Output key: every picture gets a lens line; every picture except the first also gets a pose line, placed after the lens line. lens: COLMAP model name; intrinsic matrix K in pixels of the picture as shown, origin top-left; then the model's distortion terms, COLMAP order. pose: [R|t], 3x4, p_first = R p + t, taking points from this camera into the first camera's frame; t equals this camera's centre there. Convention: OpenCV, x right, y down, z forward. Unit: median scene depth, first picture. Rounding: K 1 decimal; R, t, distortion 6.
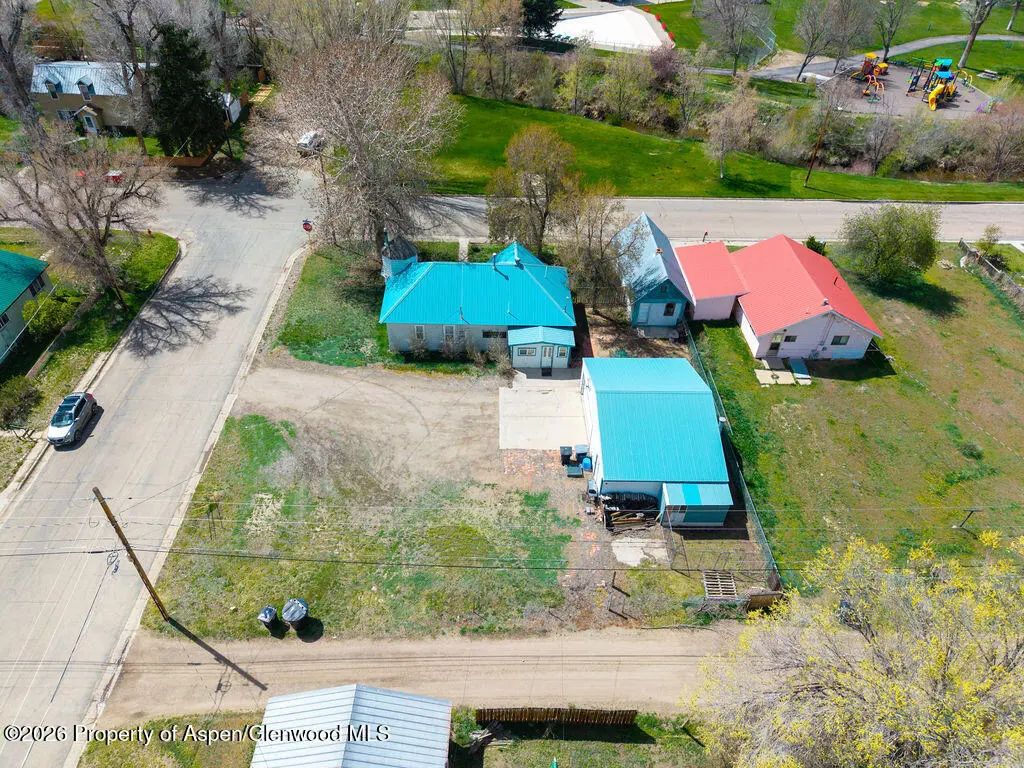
lens RADIAL K [[686.8, 0, 512.0], [0, 686.8, 384.0], [0, 0, 1]] dist [0.003114, -0.001889]
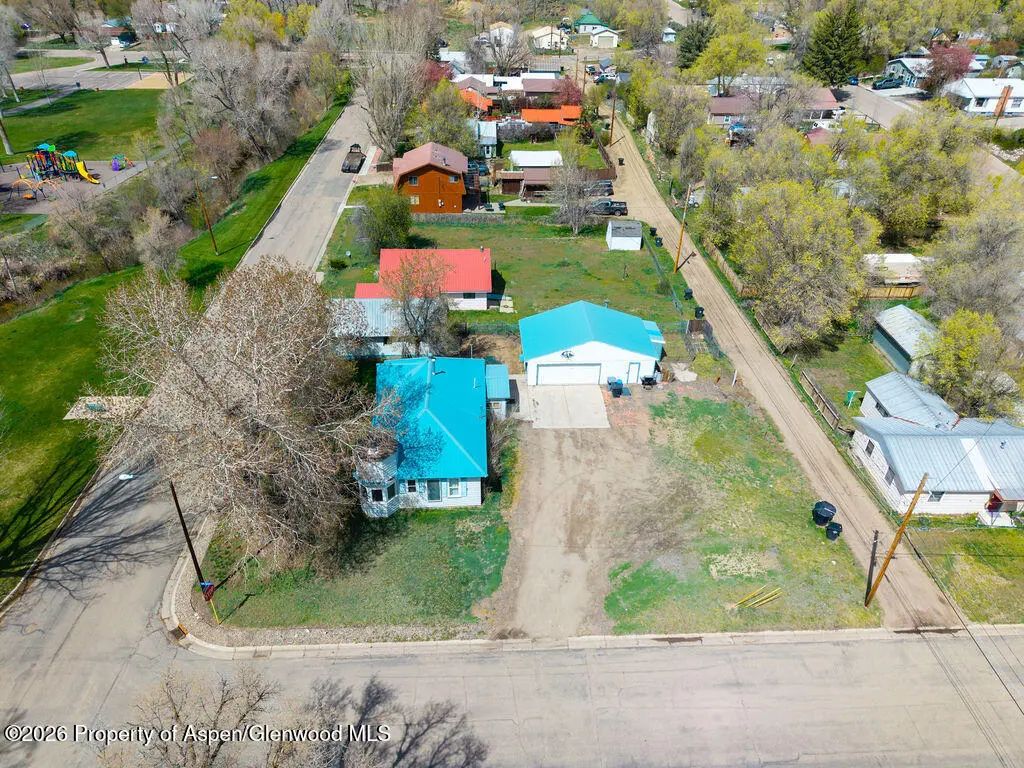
lens RADIAL K [[686.8, 0, 512.0], [0, 686.8, 384.0], [0, 0, 1]] dist [0.003114, -0.001889]
pose [[-0.032579, -0.574633, 0.817762, -0.834082], [0.640985, 0.615764, 0.458228, -0.537747], [-0.766861, 0.539102, 0.348270, 0.599385]]
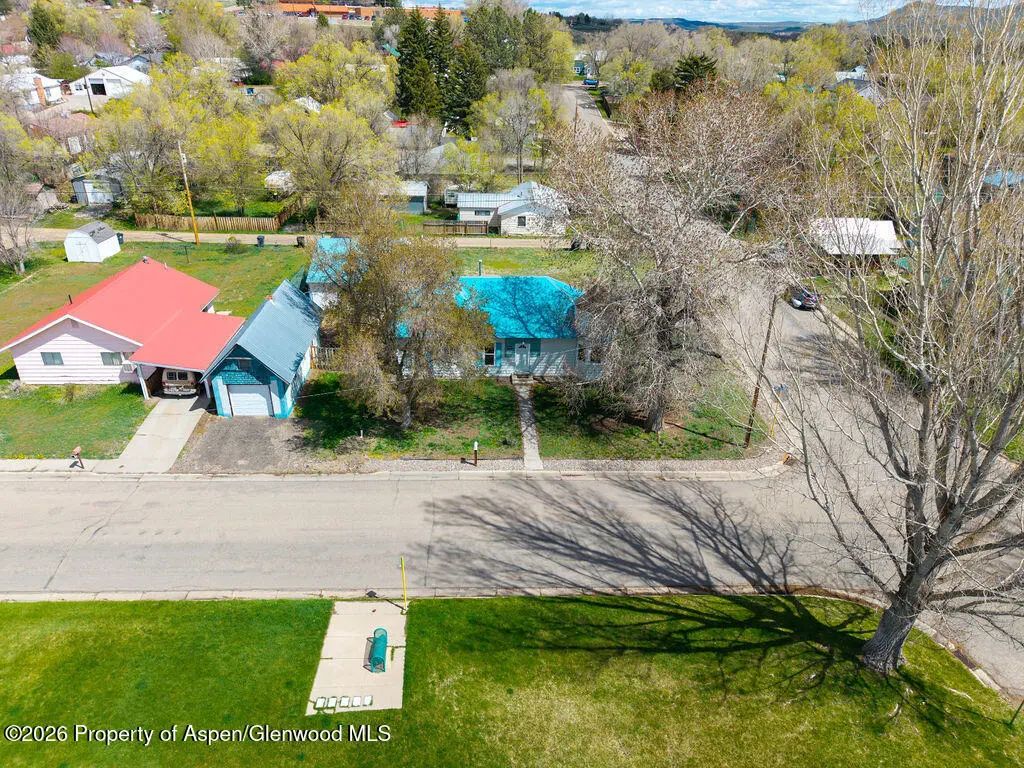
lens RADIAL K [[668.3, 0, 518.2], [0, 668.3, 384.2], [0, 0, 1]] dist [0.041239, -0.000906]
pose [[-0.999564, -0.017634, -0.023703, -0.054295], [-0.028509, 0.365287, 0.930458, -0.957248], [-0.007749, 0.930728, -0.365630, 1.477822]]
